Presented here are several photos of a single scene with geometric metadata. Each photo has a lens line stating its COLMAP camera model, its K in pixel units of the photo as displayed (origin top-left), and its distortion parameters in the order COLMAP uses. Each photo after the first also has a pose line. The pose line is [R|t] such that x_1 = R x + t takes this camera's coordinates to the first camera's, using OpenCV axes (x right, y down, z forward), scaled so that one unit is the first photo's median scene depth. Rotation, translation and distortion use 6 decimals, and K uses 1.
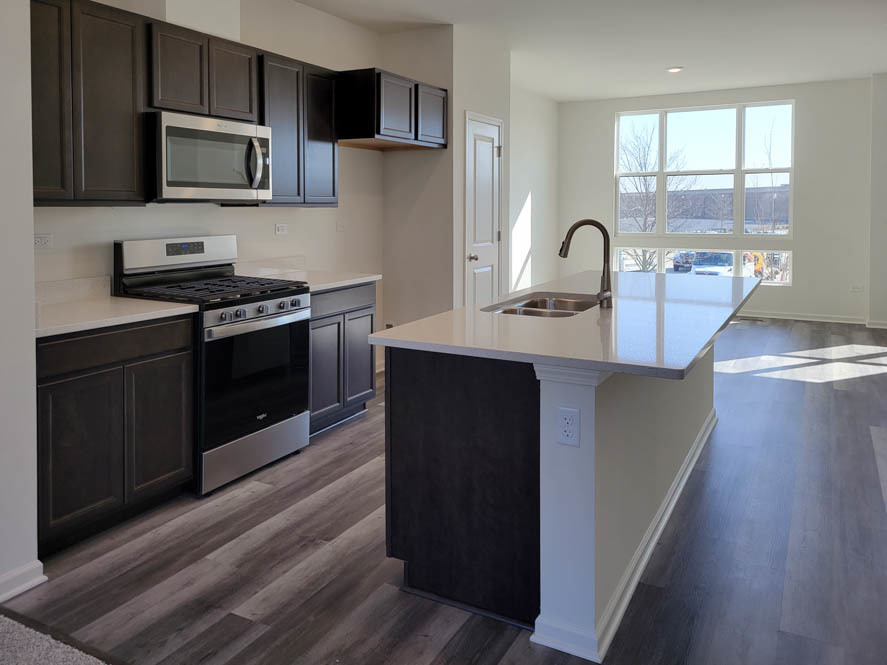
lens RADIAL K [[700.4, 0, 443.2], [0, 700.4, 256.2], [0, 0, 1]] dist [0.063202, -0.000111]
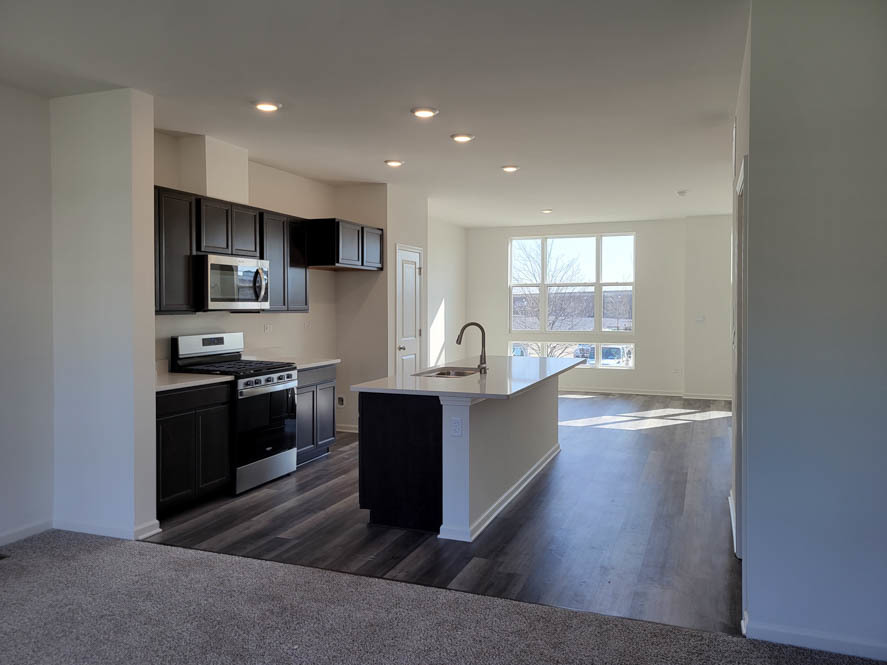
lens RADIAL K [[676.6, 0, 443.4], [0, 676.6, 308.7], [0, 0, 1]] dist [0.055181, -0.000214]
pose [[0.993306, 0.000708, 0.115510, -0.042942], [0.006867, 0.997850, -0.065171, 0.017215], [-0.115307, 0.065528, 0.991166, -0.489742]]
